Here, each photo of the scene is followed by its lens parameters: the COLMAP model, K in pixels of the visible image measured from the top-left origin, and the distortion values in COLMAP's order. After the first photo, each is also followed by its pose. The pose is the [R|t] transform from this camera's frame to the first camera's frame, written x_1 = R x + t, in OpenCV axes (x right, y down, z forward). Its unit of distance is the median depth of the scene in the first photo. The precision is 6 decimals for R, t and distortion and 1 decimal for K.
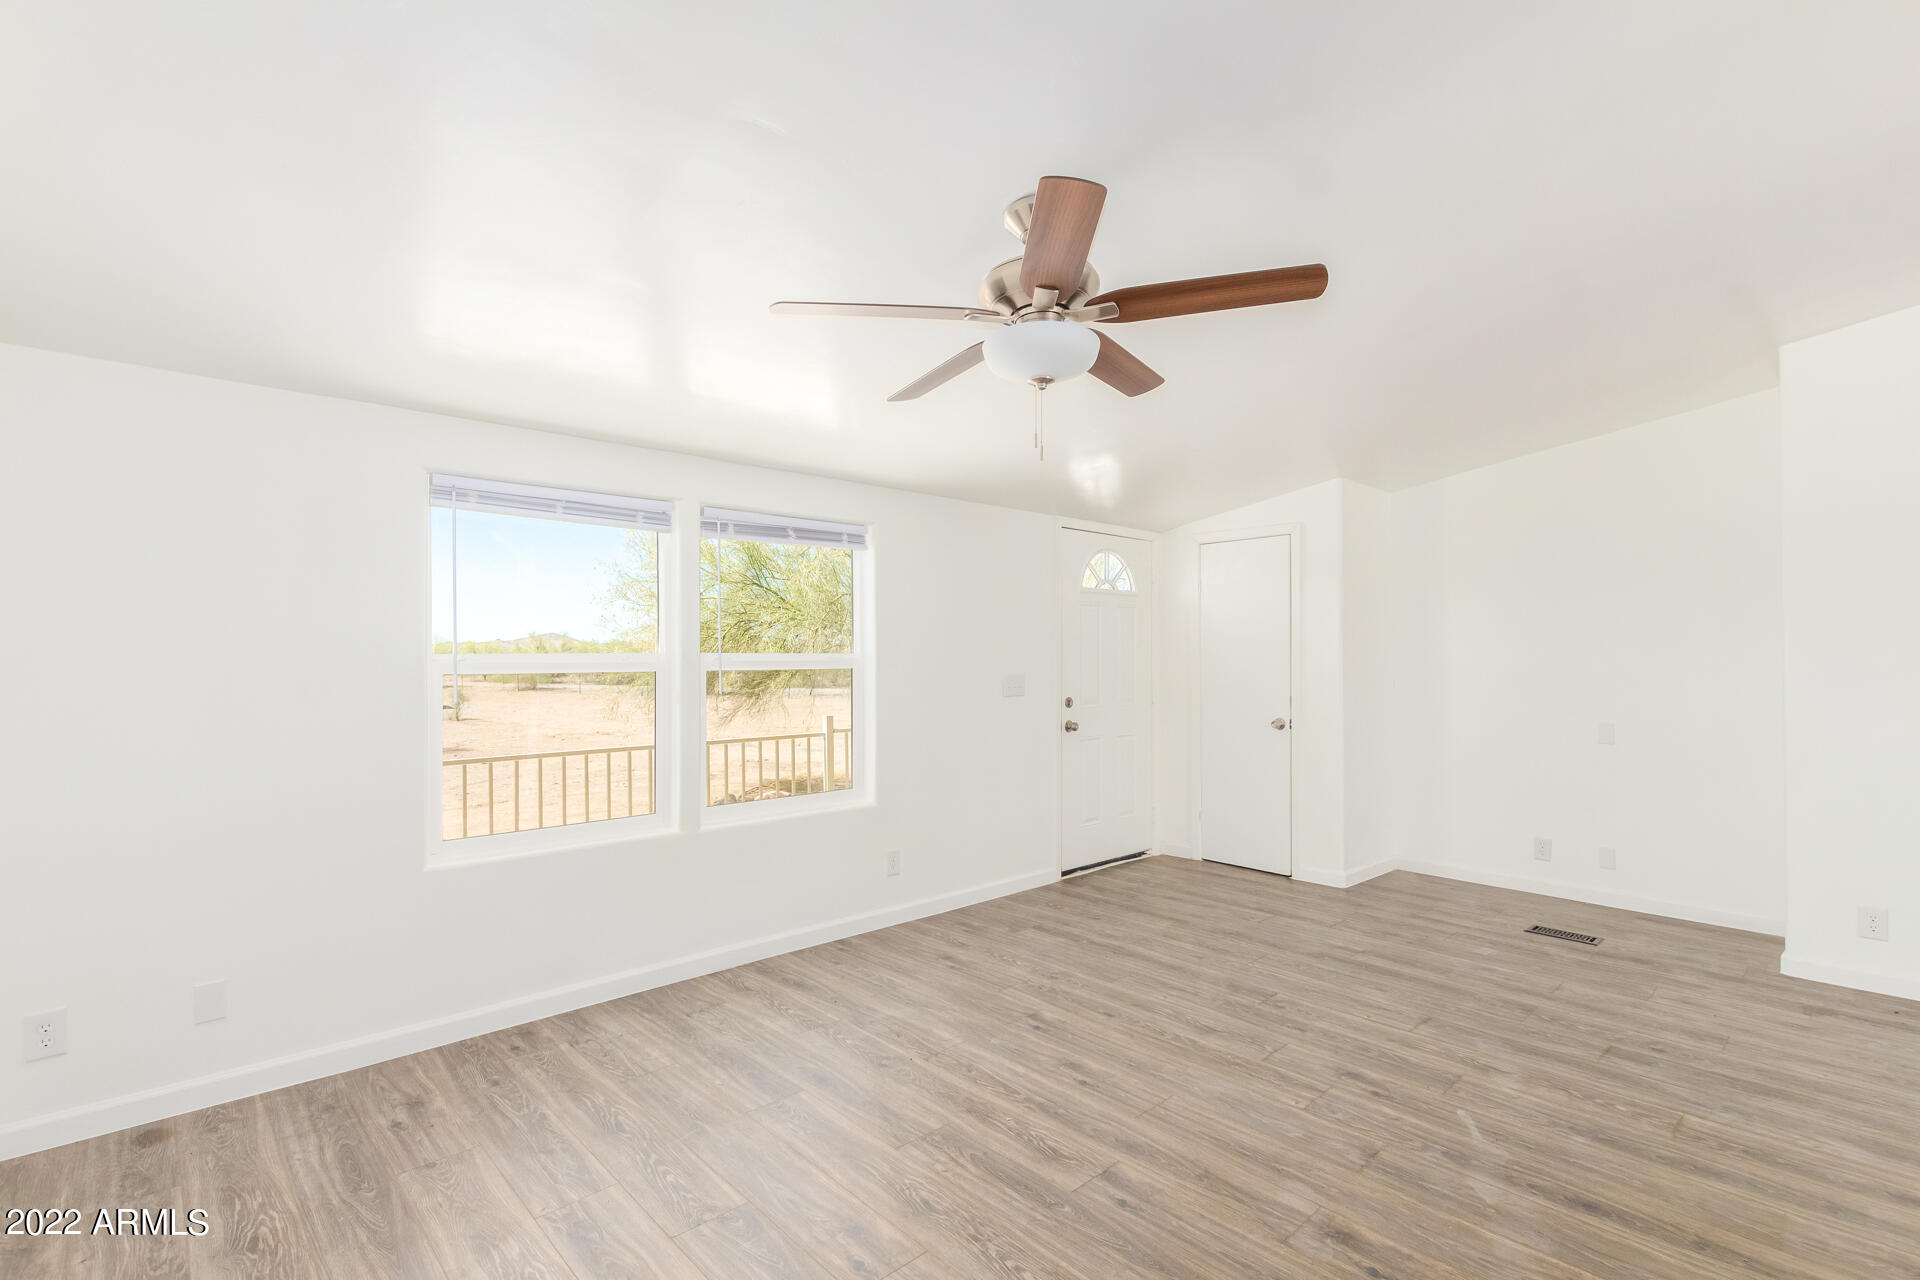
lens RADIAL K [[882.5, 0, 964.1], [0, 882.5, 651.8], [0, 0, 1]] dist [0.014169, -0.007451]
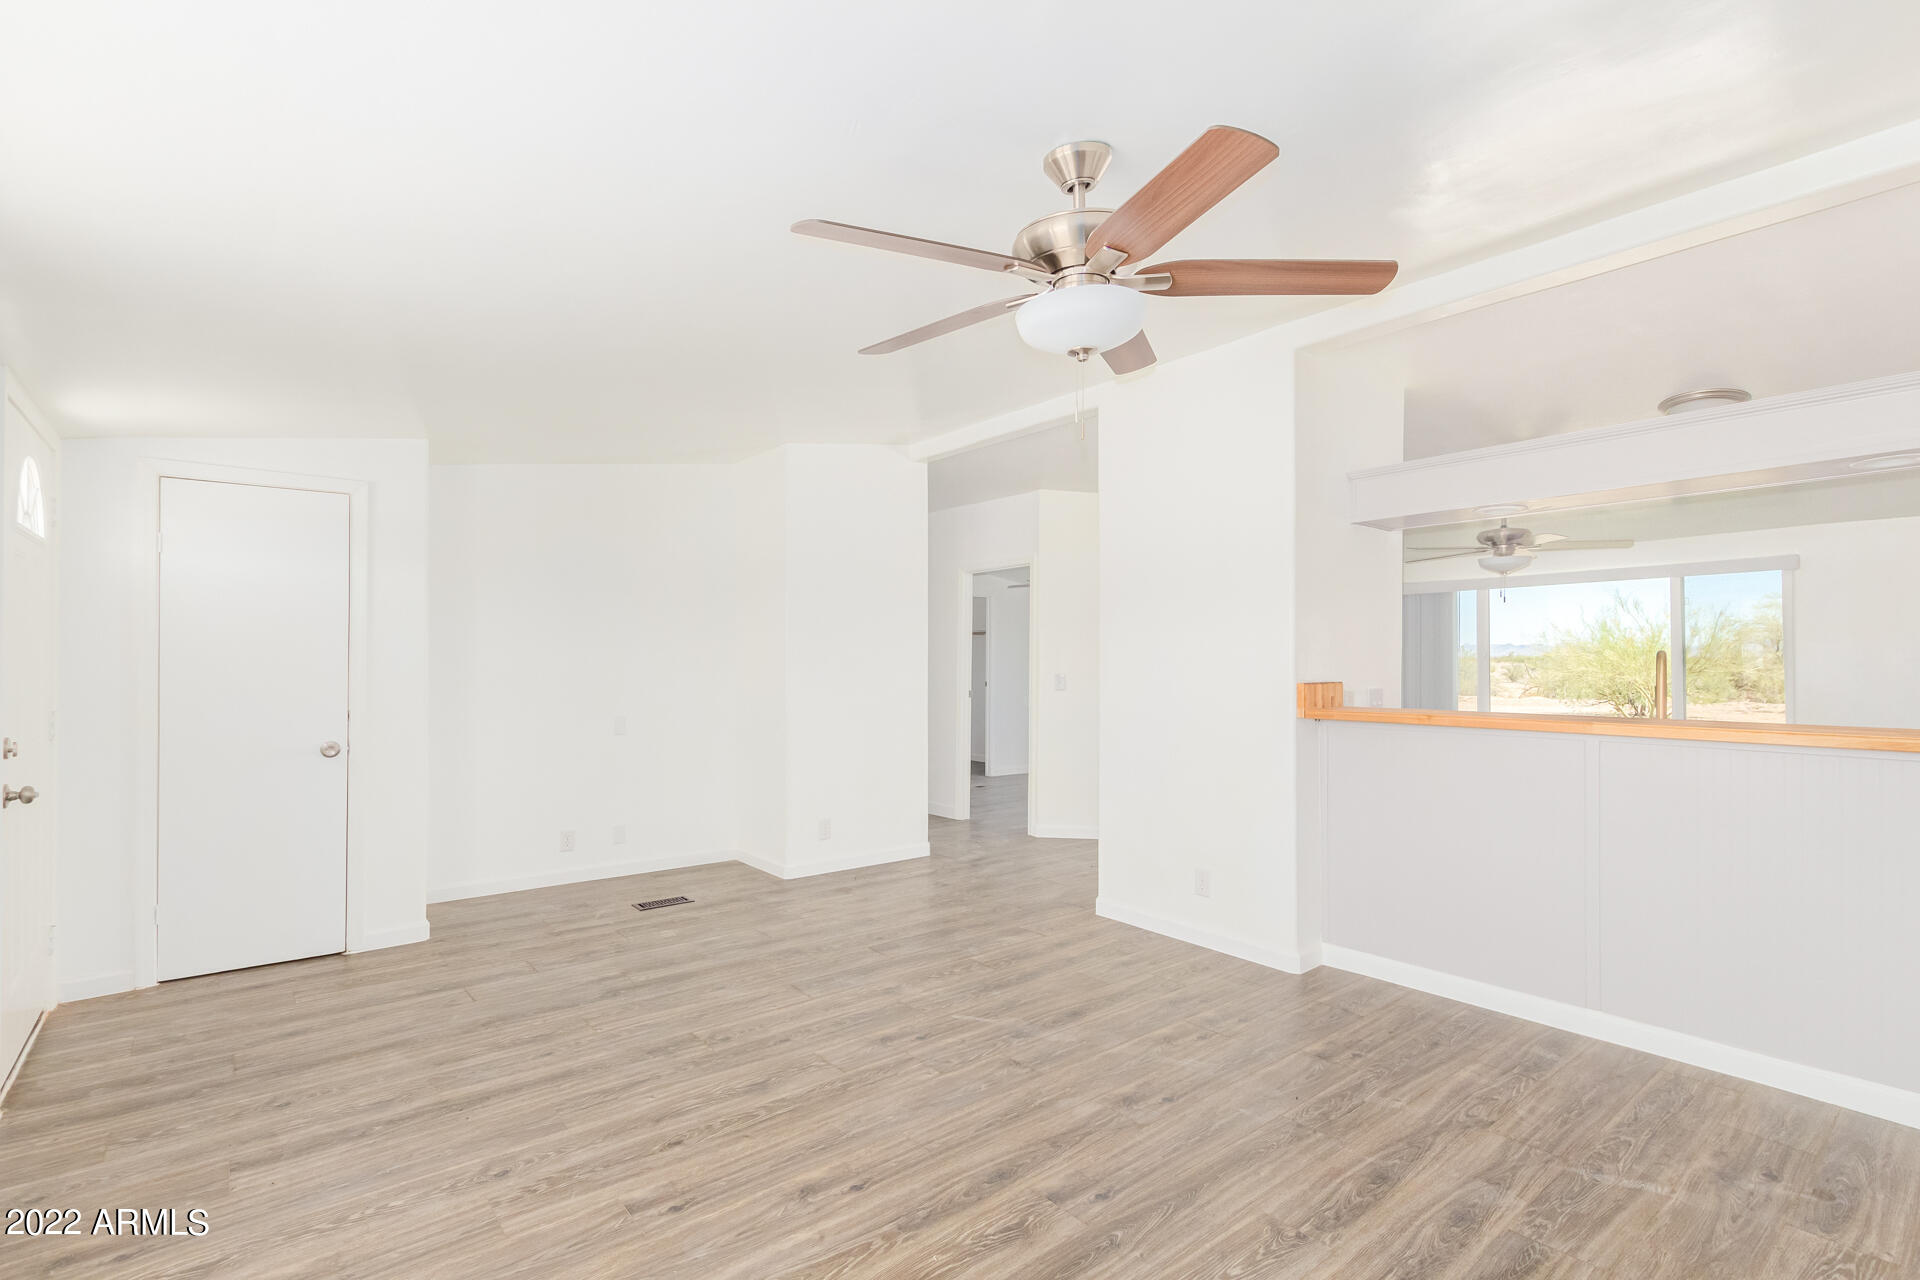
lens RADIAL K [[892.4, 0, 959.8], [0, 892.4, 655.7], [0, 0, 1]] dist [0.001945, -0.000254]
pose [[0.069746, 0.005609, 0.997549, -0.508932], [-0.006861, 0.999963, -0.005143, 0.012759], [-0.997541, -0.006486, 0.069781, 0.665203]]
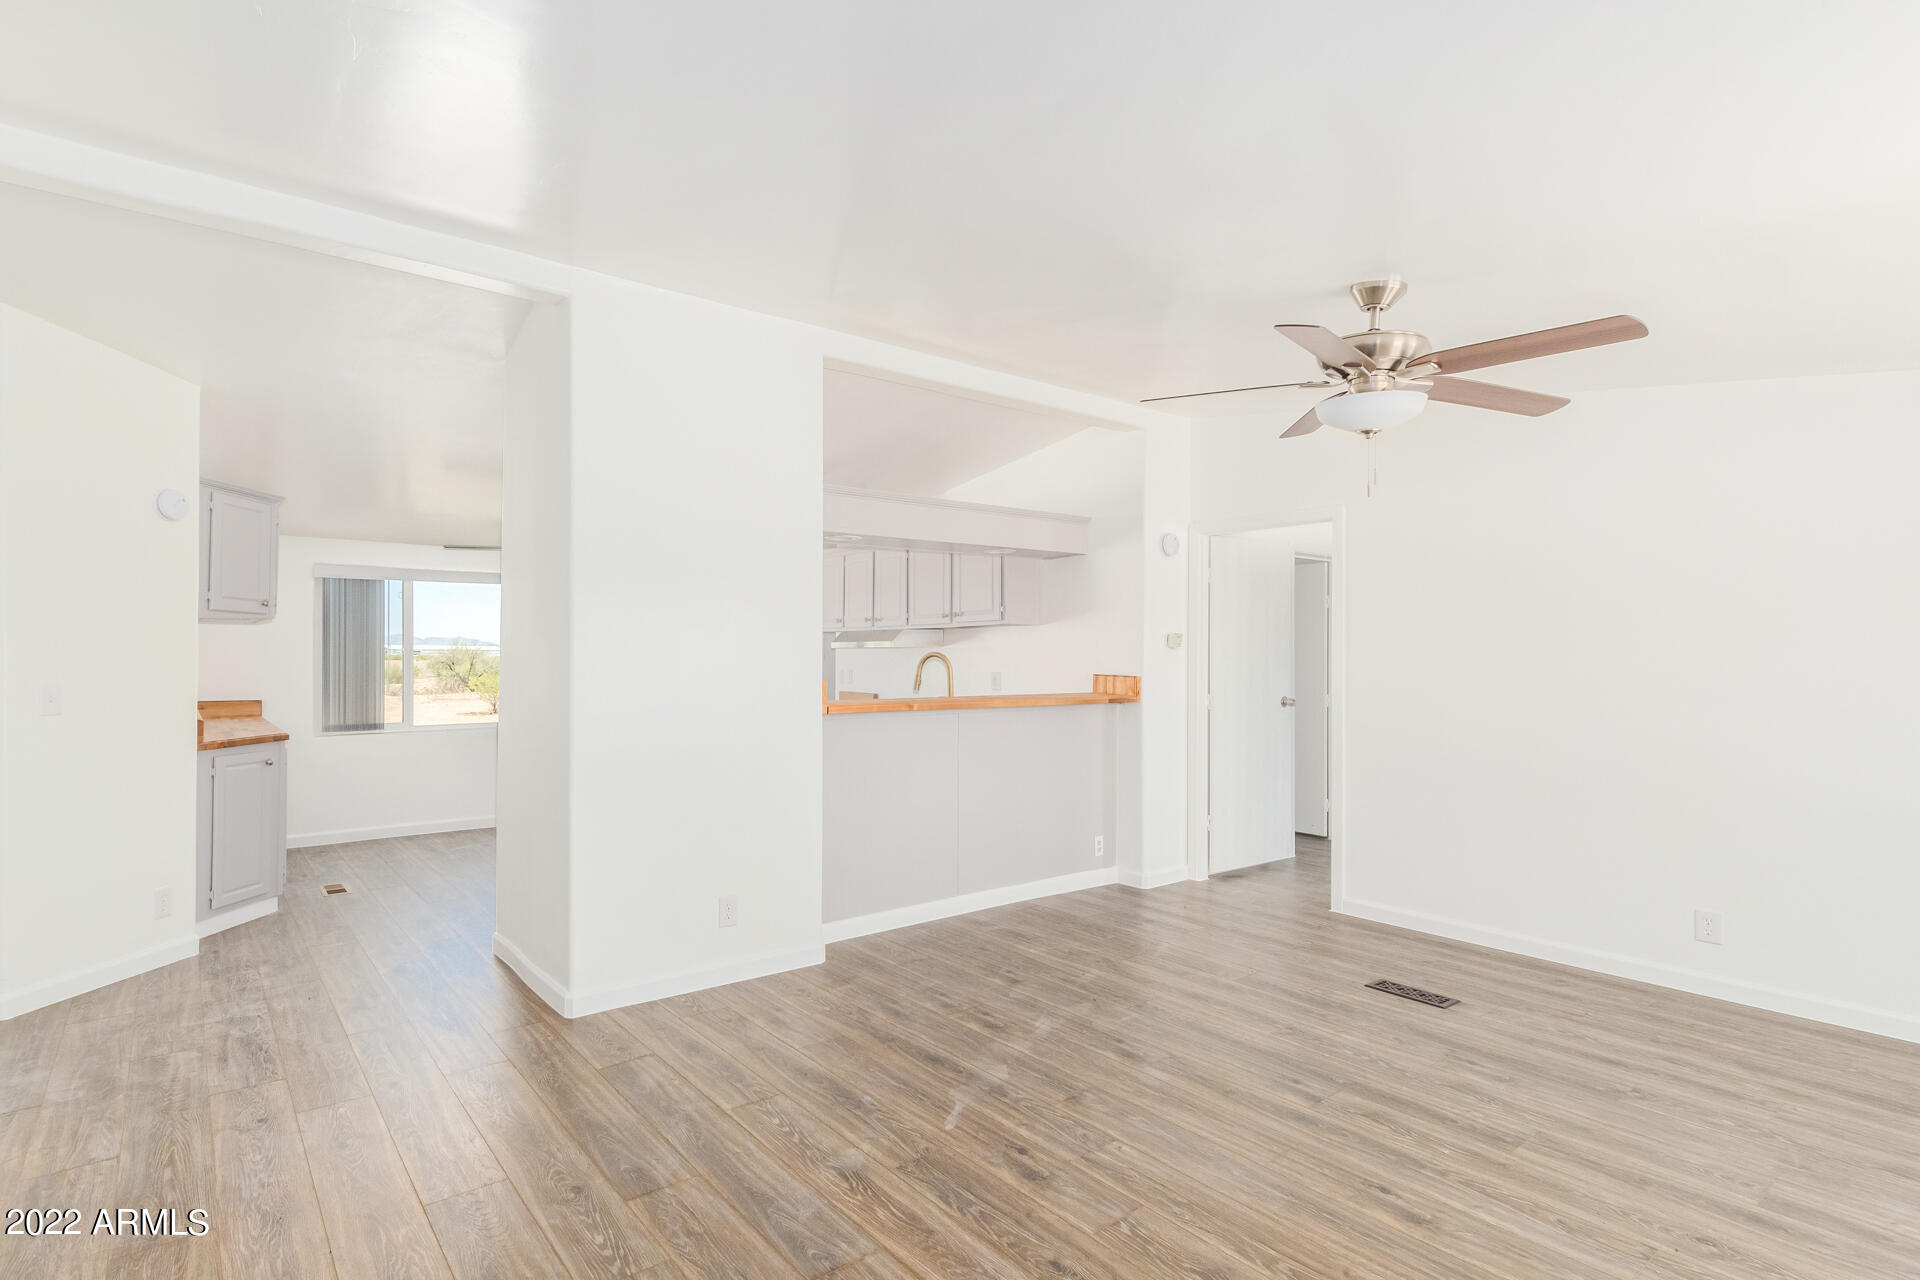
lens RADIAL K [[933.8, 0, 856.6], [0, 933.8, 634.8], [0, 0, 1]] dist [0.007750, -0.000416]
pose [[-0.991588, -0.001686, 0.129422, 0.386415], [-0.005261, 0.999614, -0.027289, 0.009924], [-0.129326, -0.027740, -0.991214, 1.486263]]
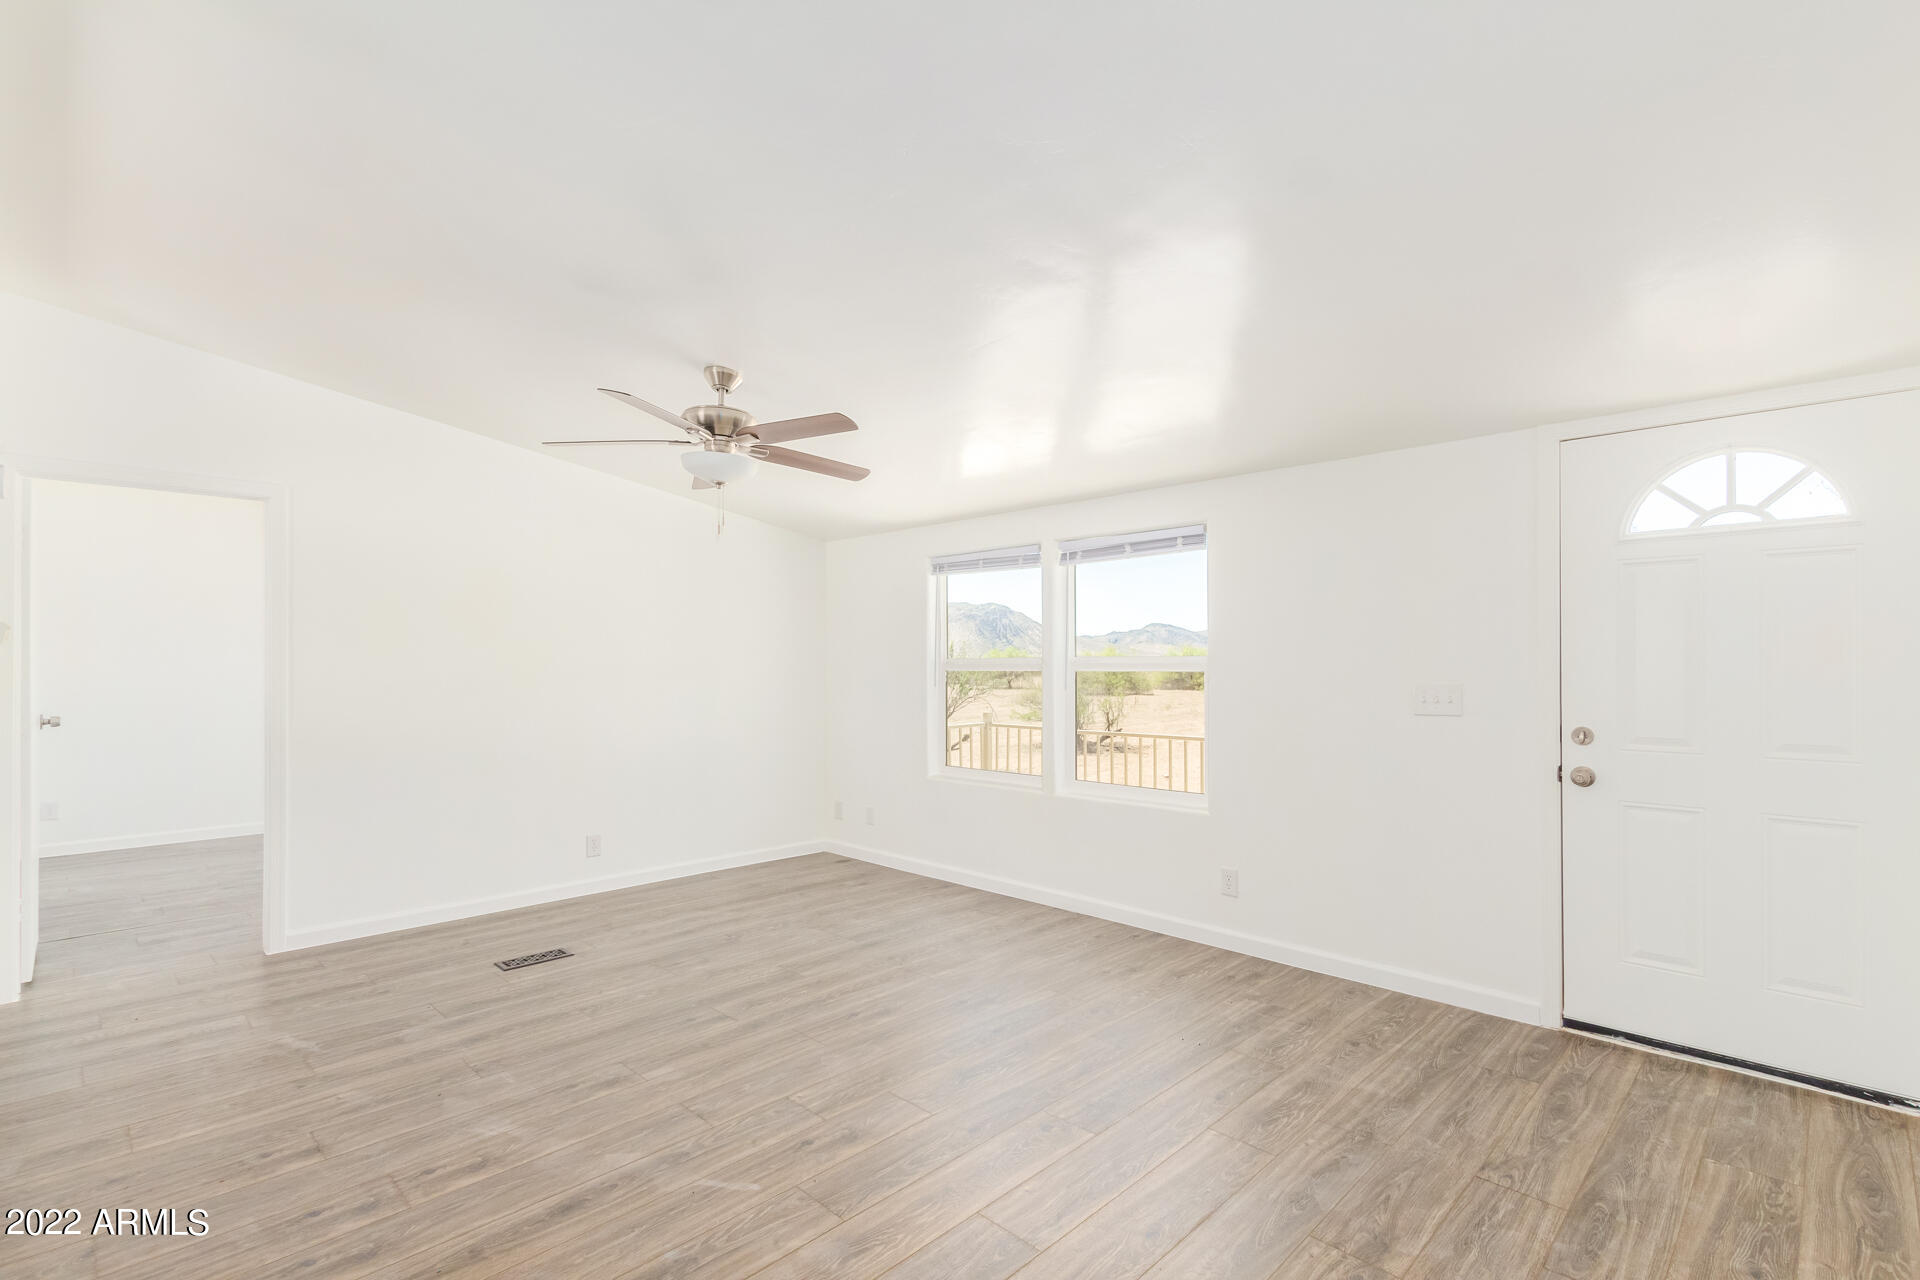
lens RADIAL K [[892.4, 0, 959.8], [0, 892.4, 655.7], [0, 0, 1]] dist [0.001945, -0.000254]
pose [[0.038528, -0.007563, -0.999229, 1.049873], [0.007185, 0.999948, -0.007291, 0.008493], [0.999232, -0.006899, 0.038580, 0.854426]]
